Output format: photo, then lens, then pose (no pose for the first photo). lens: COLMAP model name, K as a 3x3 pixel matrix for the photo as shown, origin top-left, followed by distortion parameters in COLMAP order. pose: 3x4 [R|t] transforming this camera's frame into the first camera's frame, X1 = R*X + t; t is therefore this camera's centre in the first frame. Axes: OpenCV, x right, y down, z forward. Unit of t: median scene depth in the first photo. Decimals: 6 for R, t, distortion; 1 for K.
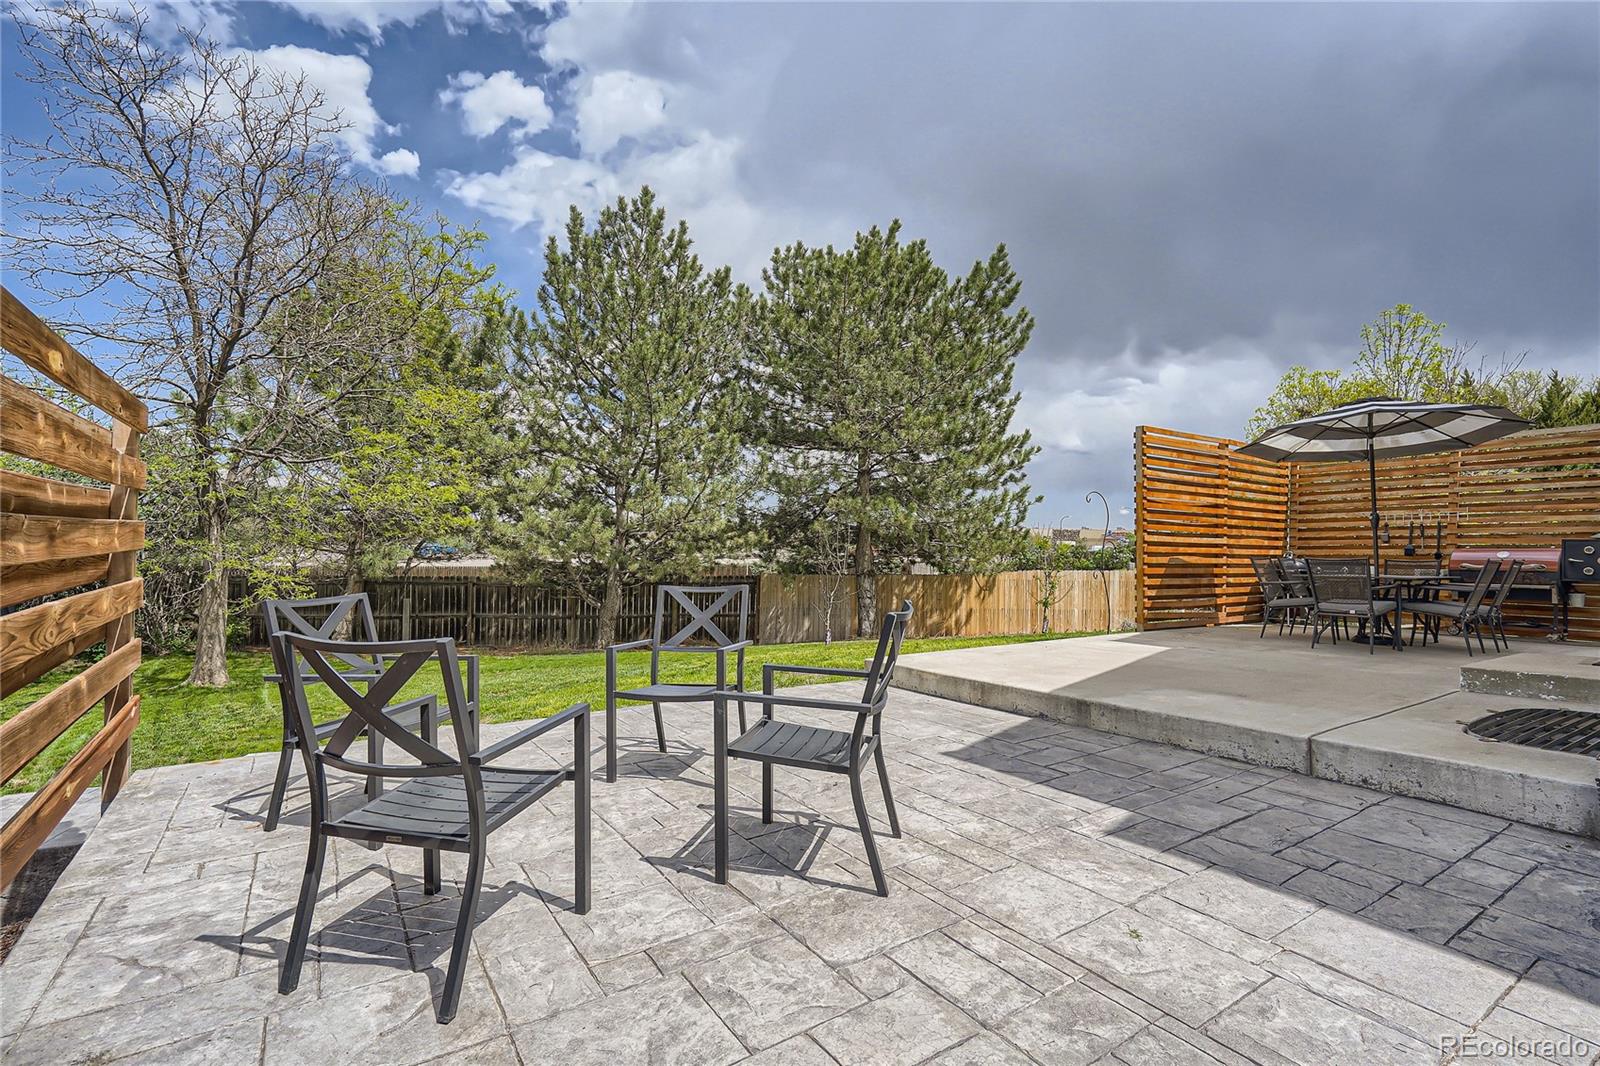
lens RADIAL K [[746.6, 0, 815.4], [0, 746.6, 544.0], [0, 0, 1]] dist [0.004120, 0.002399]
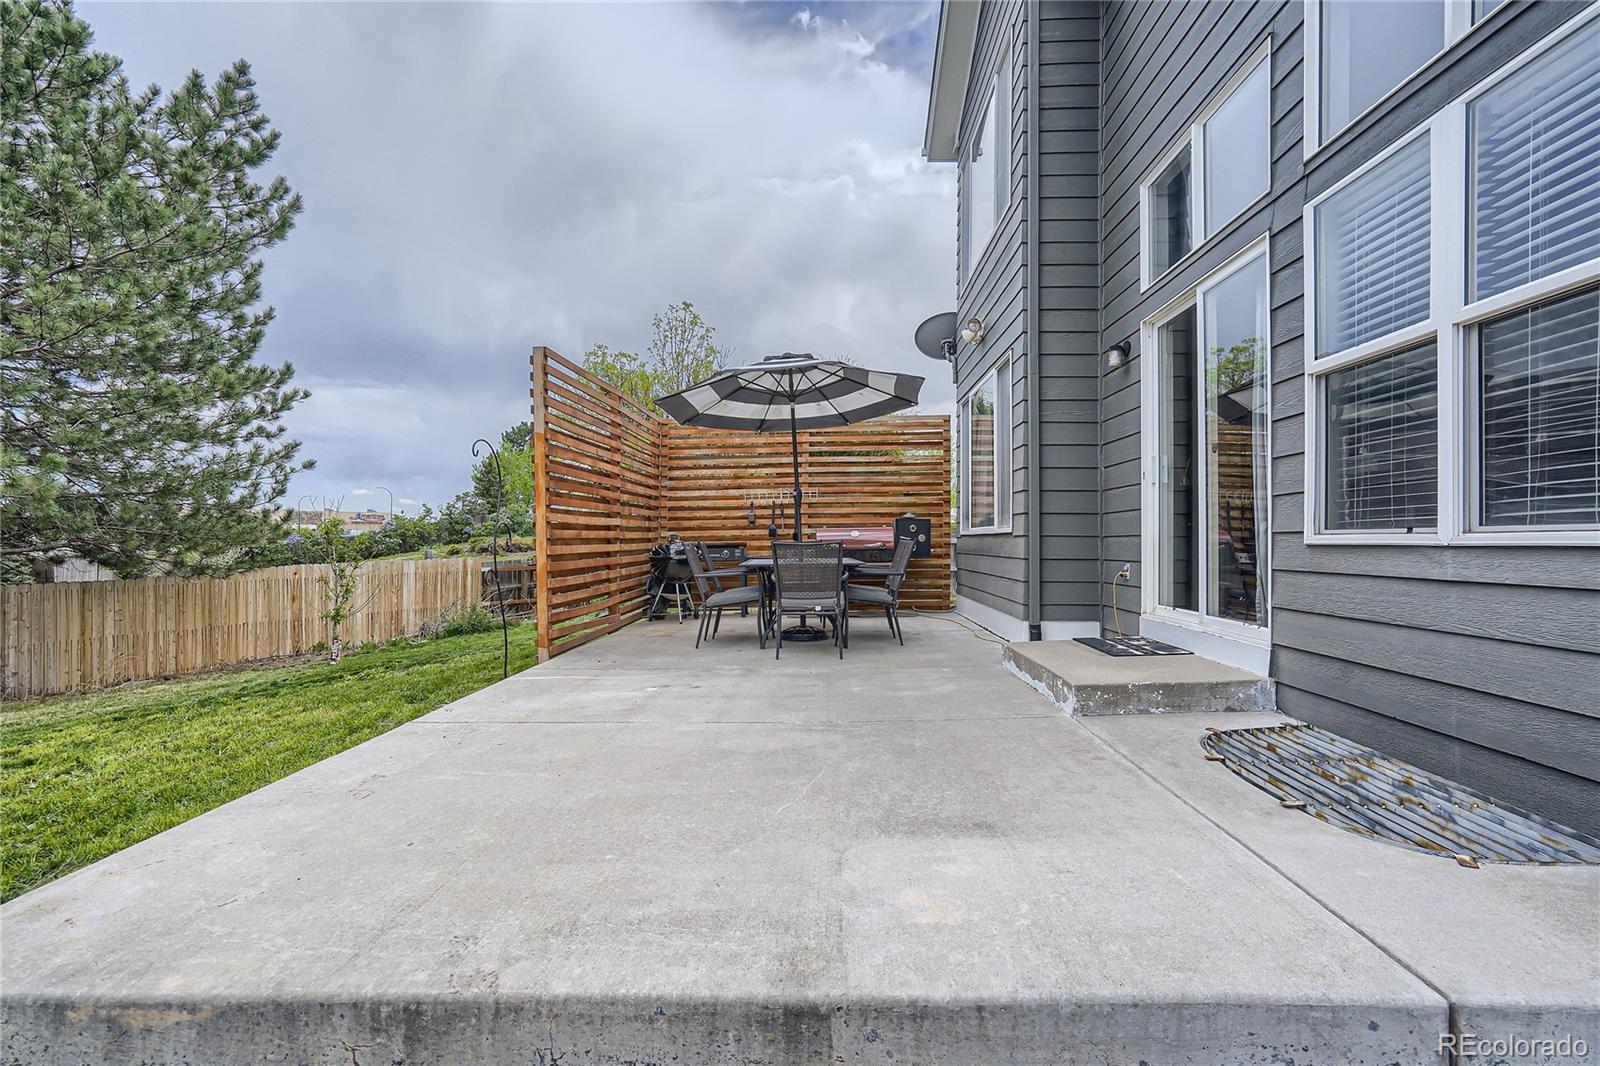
lens RADIAL K [[746.6, 0, 795.8], [0, 746.6, 526.1], [0, 0, 1]] dist [0.004120, 0.002399]
pose [[0.615229, -0.009864, 0.788287, 0.028034], [0.010358, 0.999937, 0.004428, -0.000526], [-0.788281, 0.005441, 0.615292, 0.224990]]
